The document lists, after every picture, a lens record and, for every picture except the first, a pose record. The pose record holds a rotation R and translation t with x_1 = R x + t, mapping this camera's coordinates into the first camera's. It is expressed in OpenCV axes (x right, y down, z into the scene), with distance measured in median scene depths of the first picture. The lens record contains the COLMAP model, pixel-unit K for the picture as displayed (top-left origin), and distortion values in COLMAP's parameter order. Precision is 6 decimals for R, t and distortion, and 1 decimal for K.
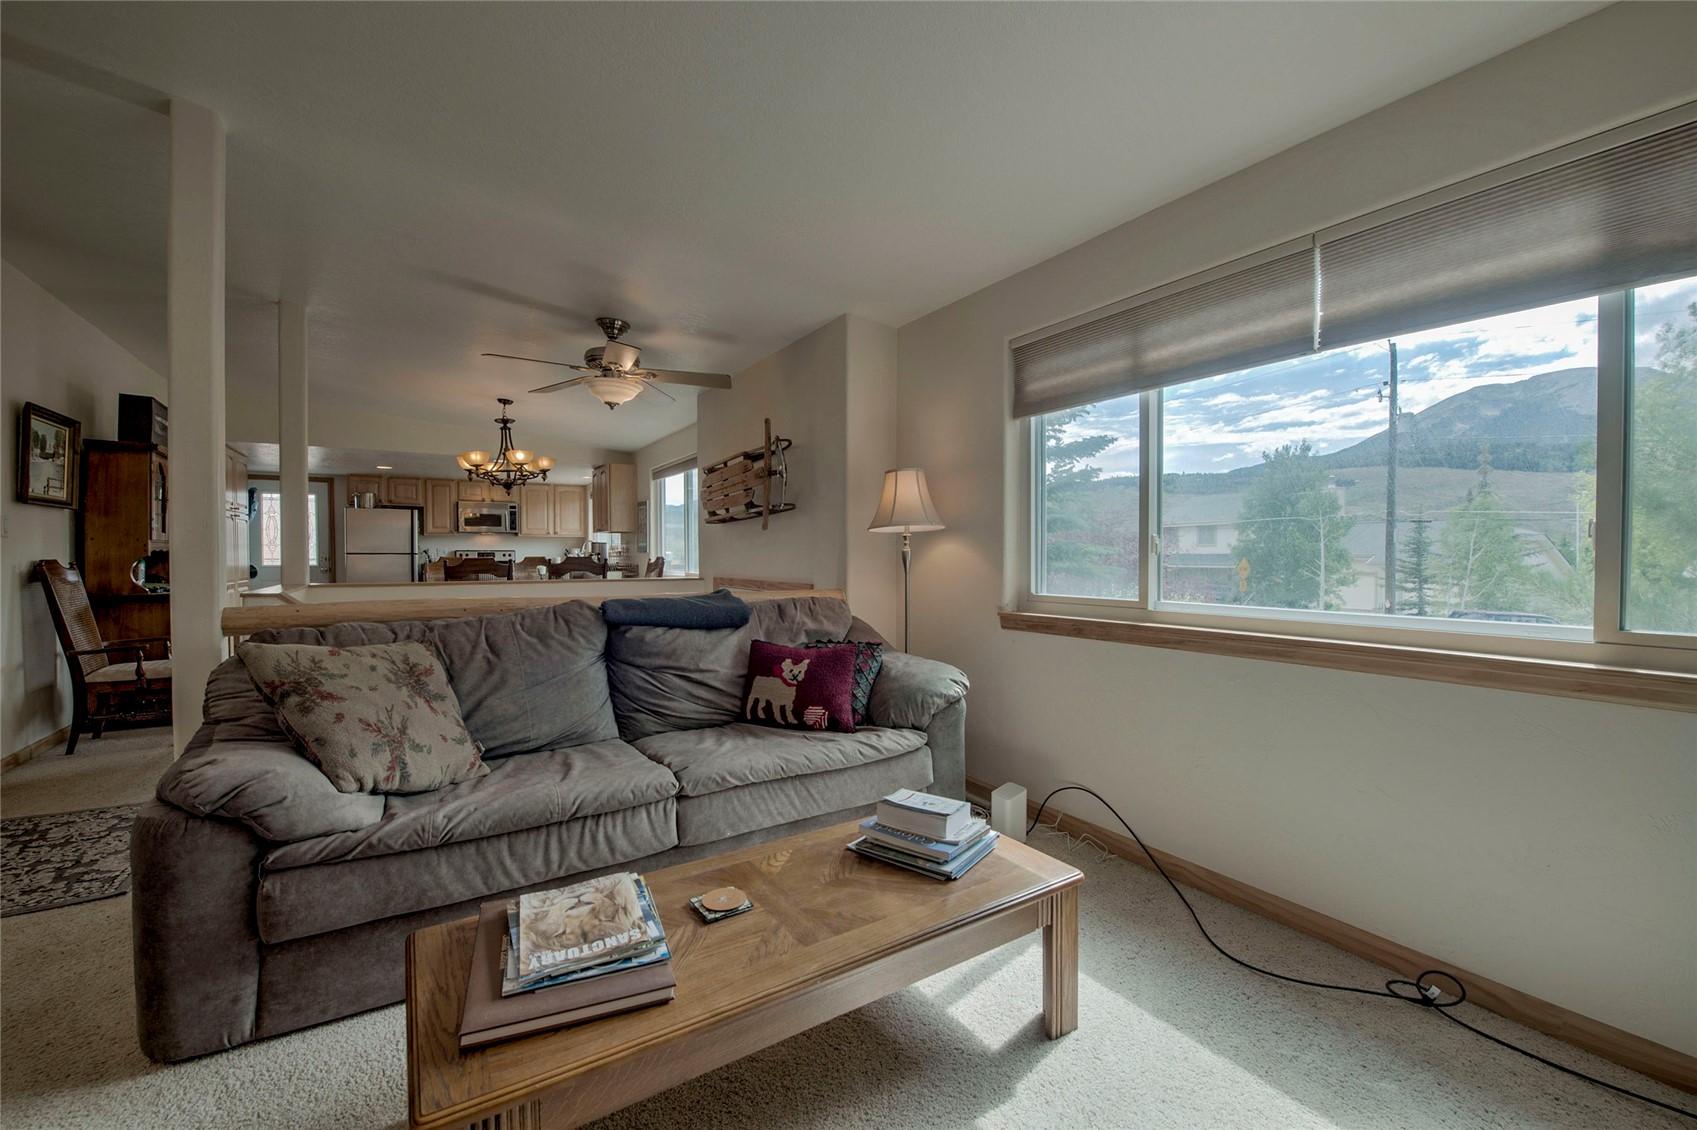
lens RADIAL K [[681.7, 0, 846.4], [0, 681.7, 569.7], [0, 0, 1]] dist [-0.015240, -0.001301]
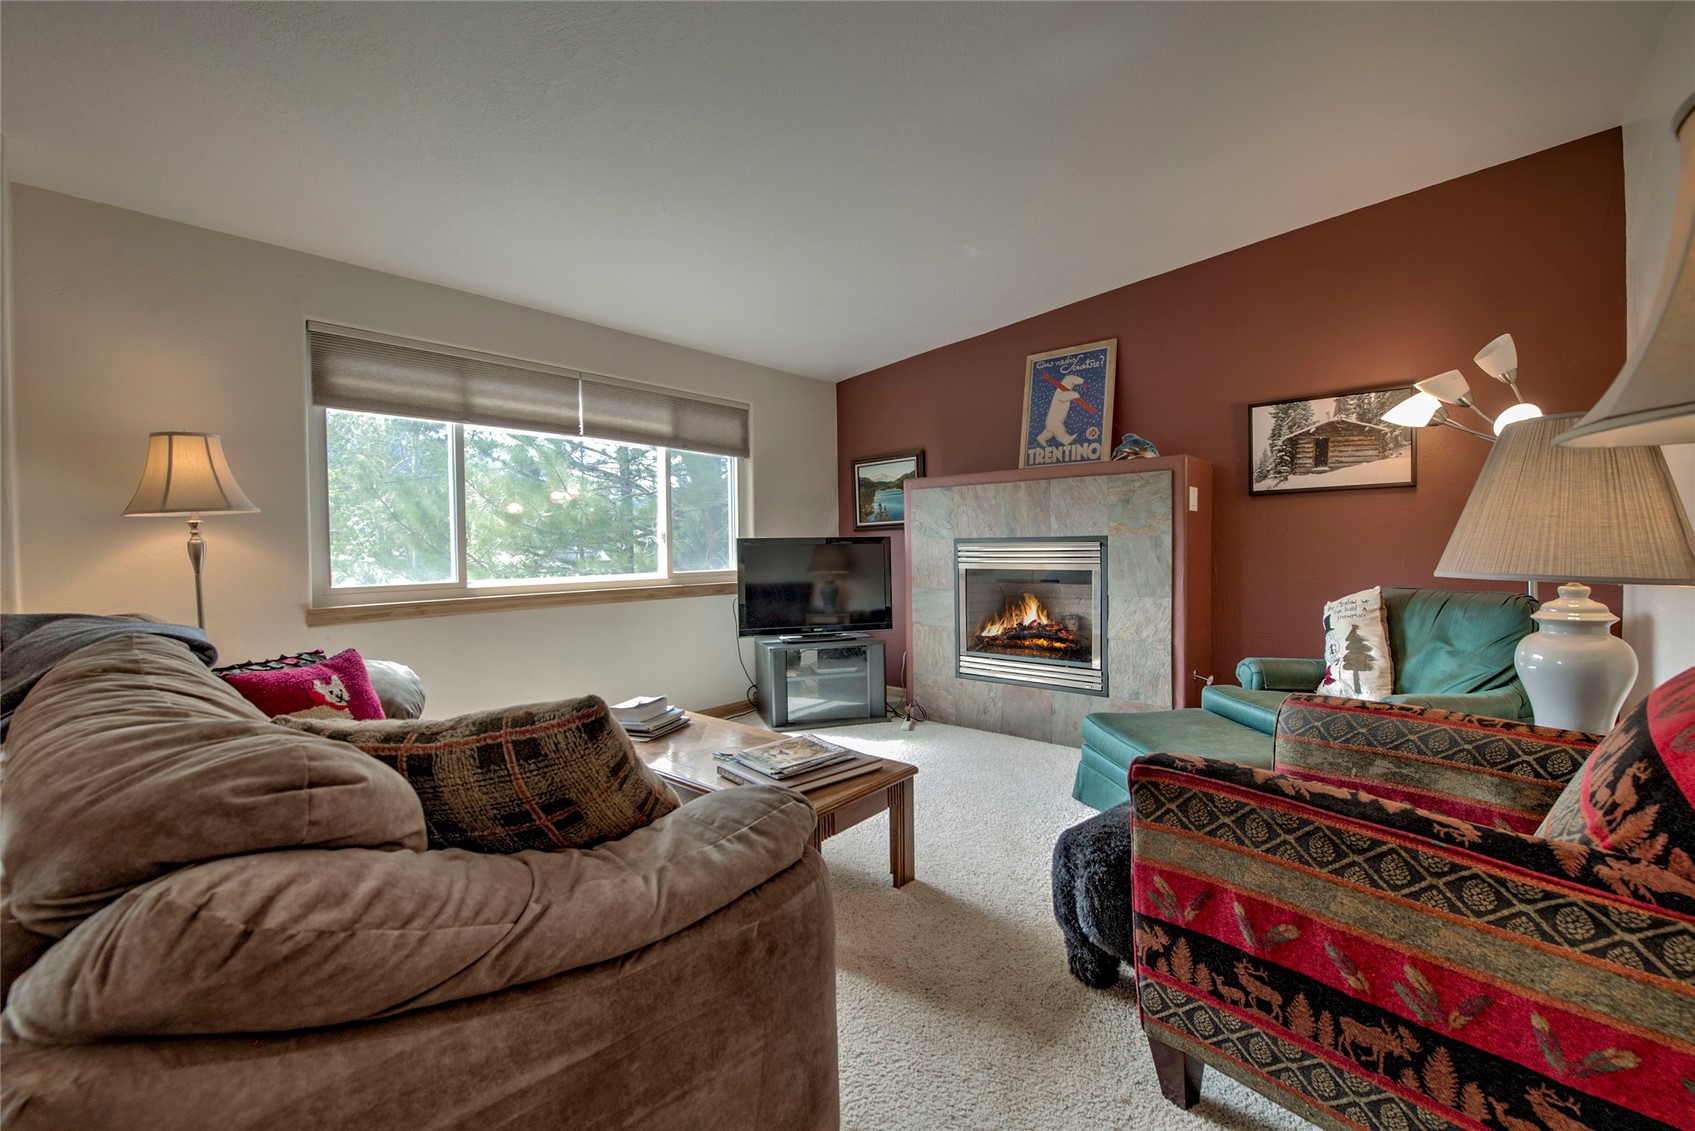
lens RADIAL K [[680.9, 0, 846.8], [0, 680.9, 558.0], [0, 0, 1]] dist [-0.015240, -0.001301]
pose [[-0.267722, -0.012907, 0.963410, -1.004559], [0.030093, 0.999310, 0.021750, -0.007387], [-0.963026, 0.034814, -0.267149, 0.630313]]
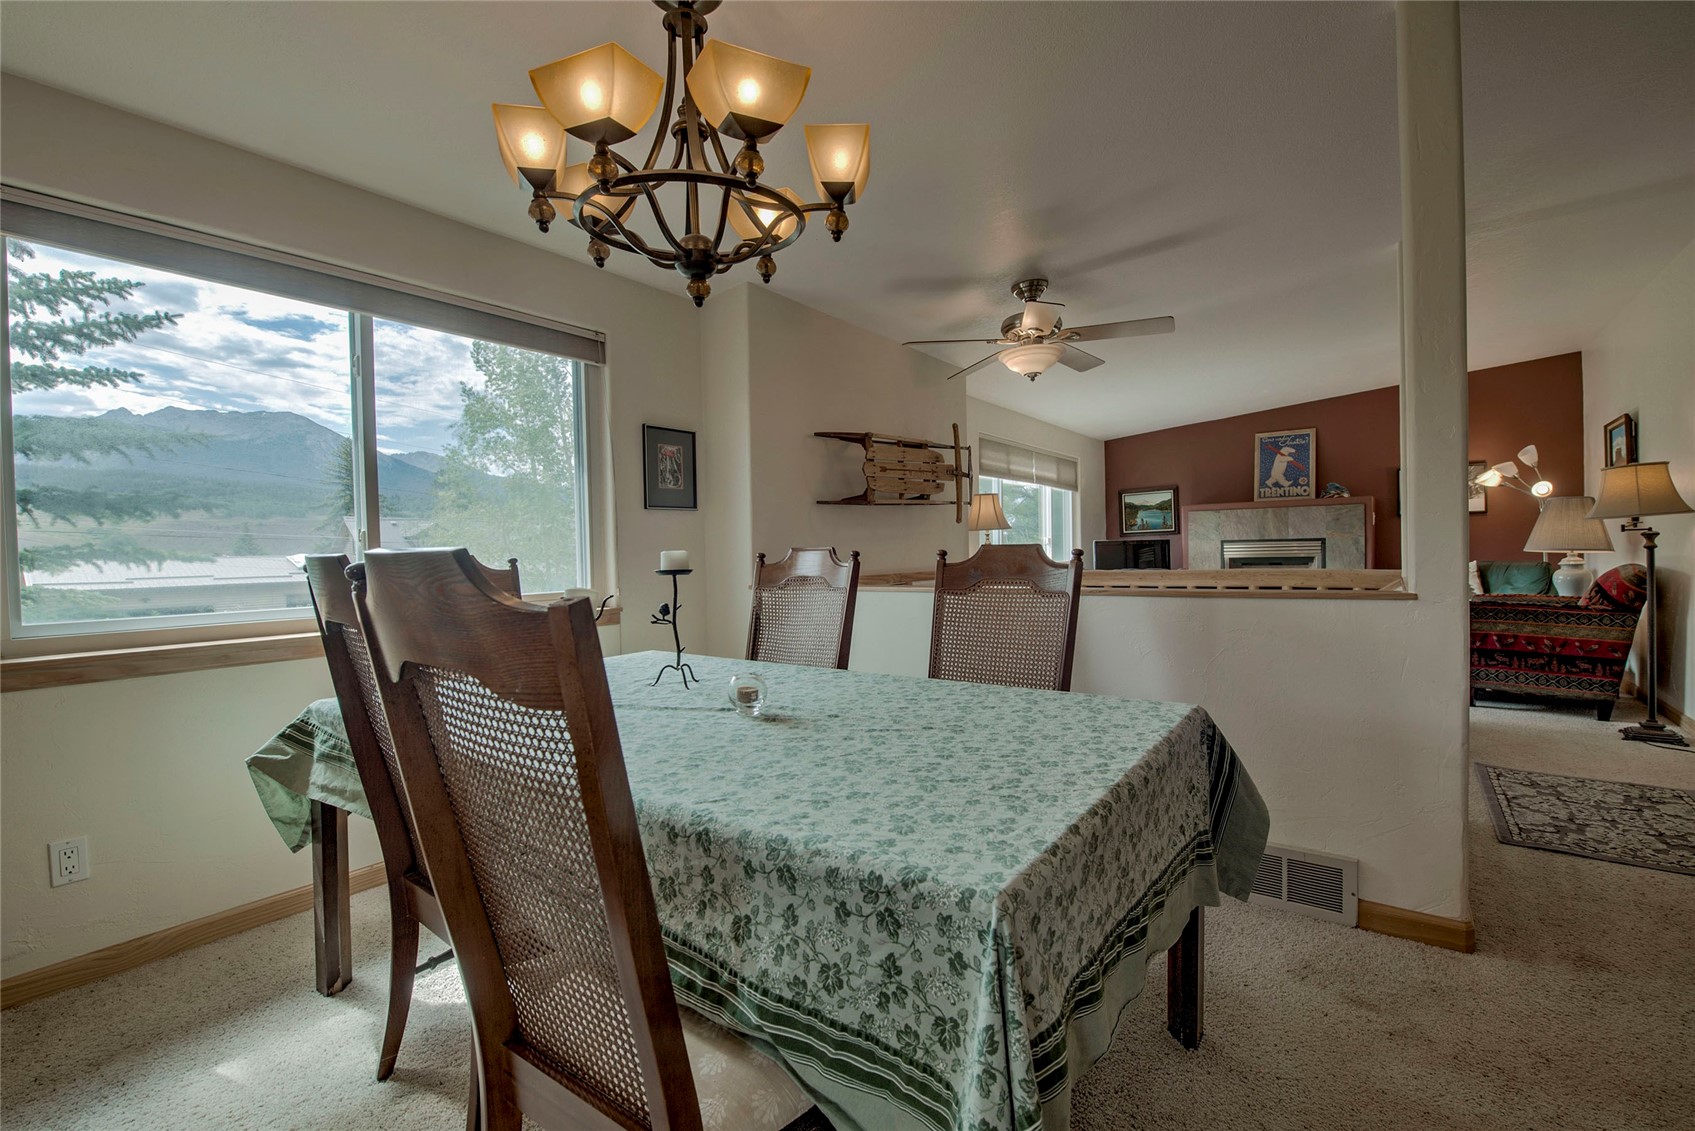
lens RADIAL K [[748.2, 0, 842.4], [0, 748.2, 561.6], [0, 0, 1]] dist [0.000613, -0.000257]
pose [[-0.359082, -0.005087, 0.933292, -1.825384], [0.038808, 0.999039, 0.020376, -0.047019], [-0.932499, 0.043536, -0.358540, 2.505748]]
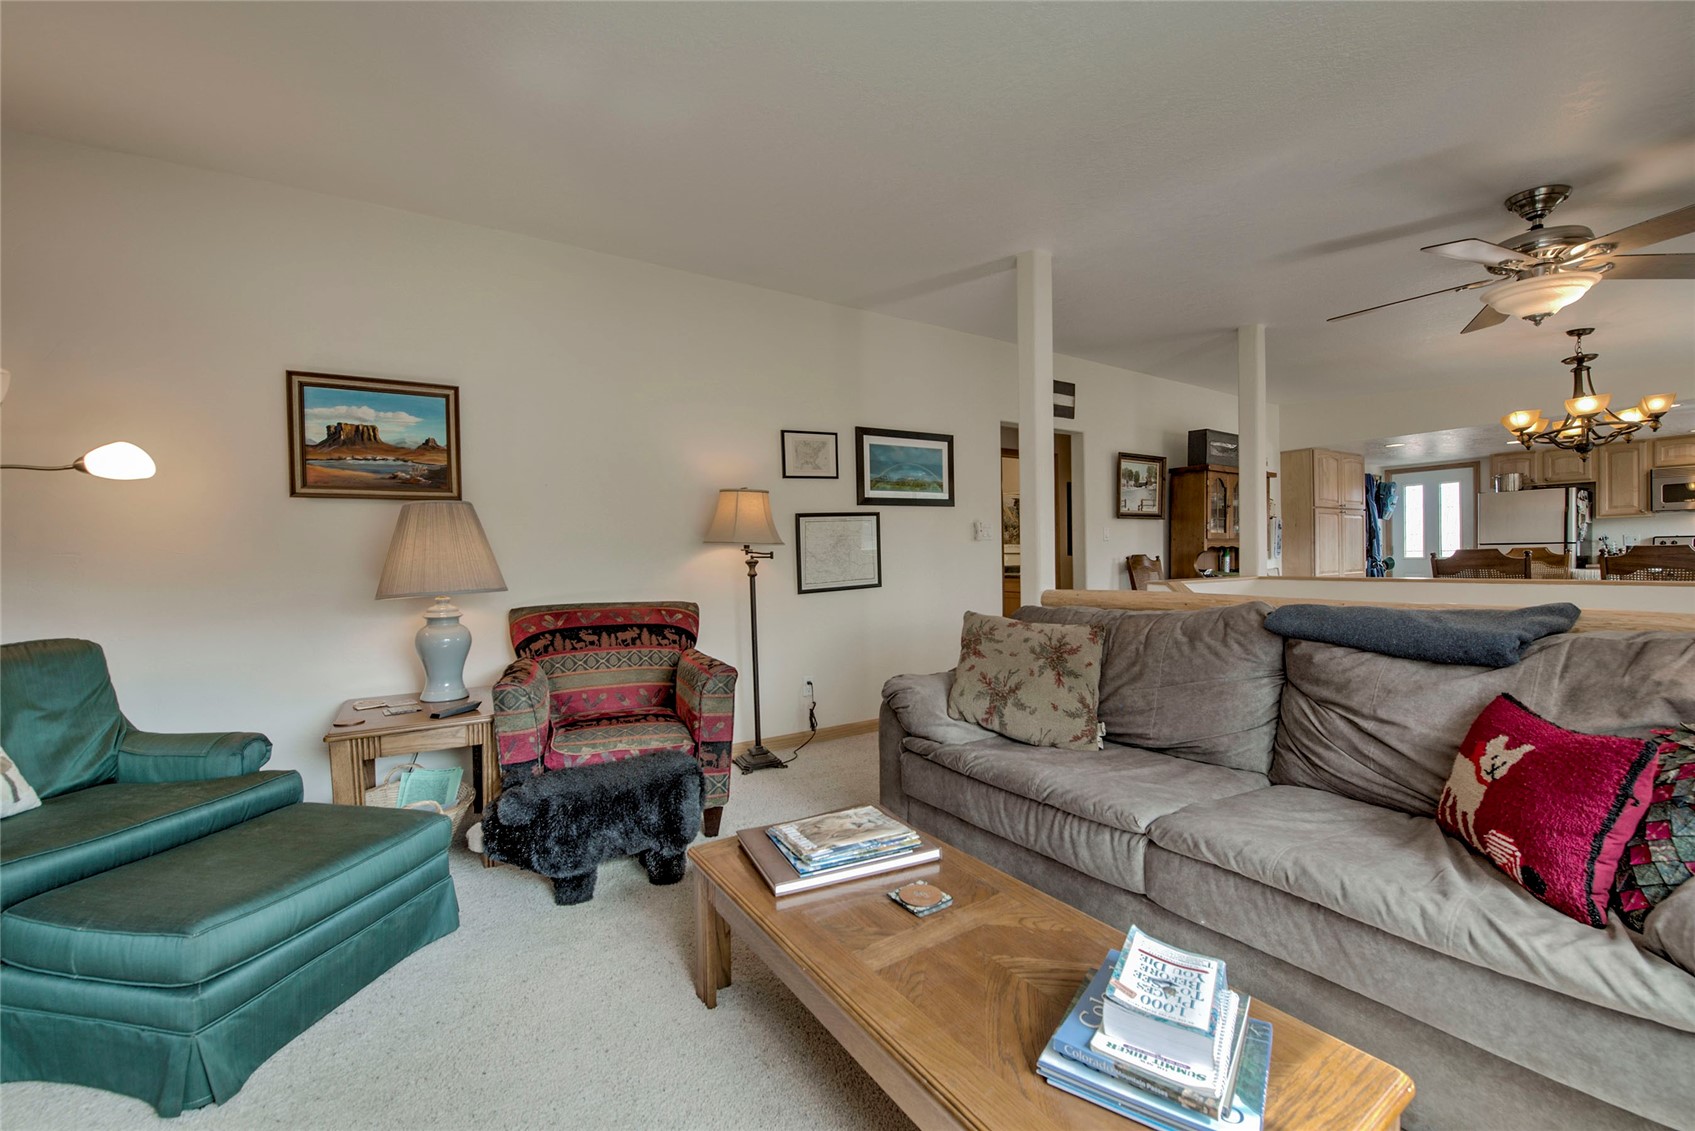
lens RADIAL K [[680.9, 0, 850.2], [0, 680.9, 564.5], [0, 0, 1]] dist [-0.015240, -0.001301]
pose [[0.013277, 0.010963, -0.999852, 0.446368], [-0.004319, 0.999931, 0.010906, -0.009437], [0.999903, 0.004174, 0.013324, 0.476006]]
